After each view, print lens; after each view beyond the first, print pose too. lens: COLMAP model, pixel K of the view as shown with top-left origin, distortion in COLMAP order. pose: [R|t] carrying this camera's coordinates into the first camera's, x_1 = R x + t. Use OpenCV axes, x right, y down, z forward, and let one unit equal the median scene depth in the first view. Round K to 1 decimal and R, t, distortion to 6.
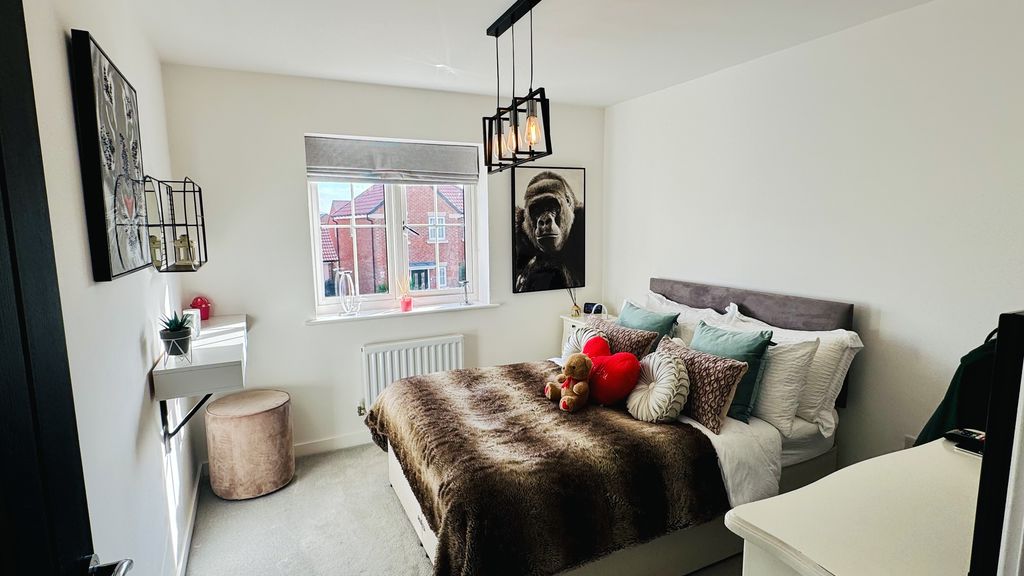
lens RADIAL K [[513.9, 0, 512.7], [0, 513.9, 292.7], [0, 0, 1]] dist [0.000283, 0.000078]
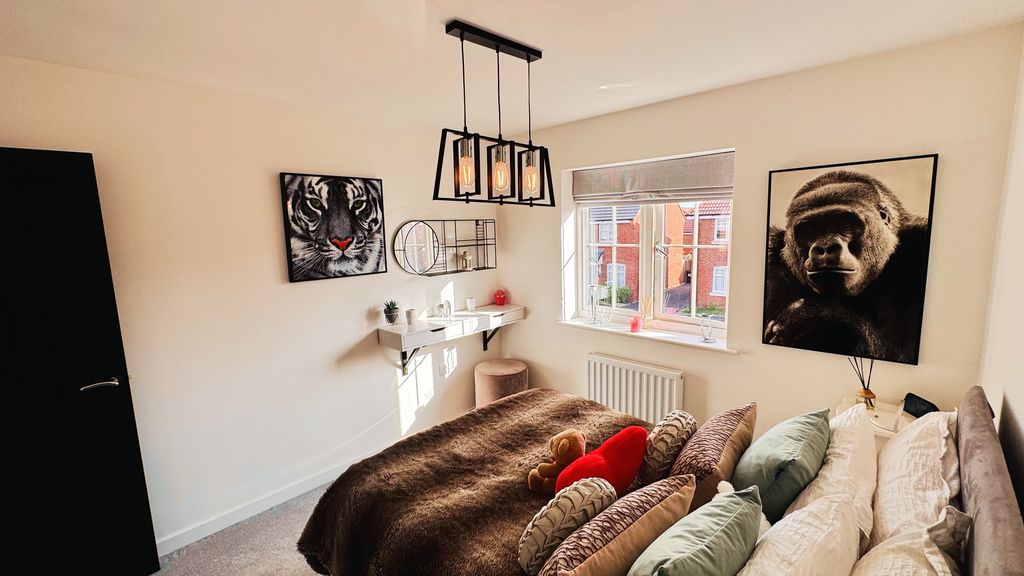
lens RADIAL K [[440.5, 0, 511.6], [0, 440.5, 284.1], [0, 0, 1]] dist [0.000878, 0.000002]
pose [[0.318523, 0.135729, -0.938148, 0.469985], [-0.097982, 0.989109, 0.109834, -0.116672], [0.942838, 0.056937, 0.328352, 0.442093]]
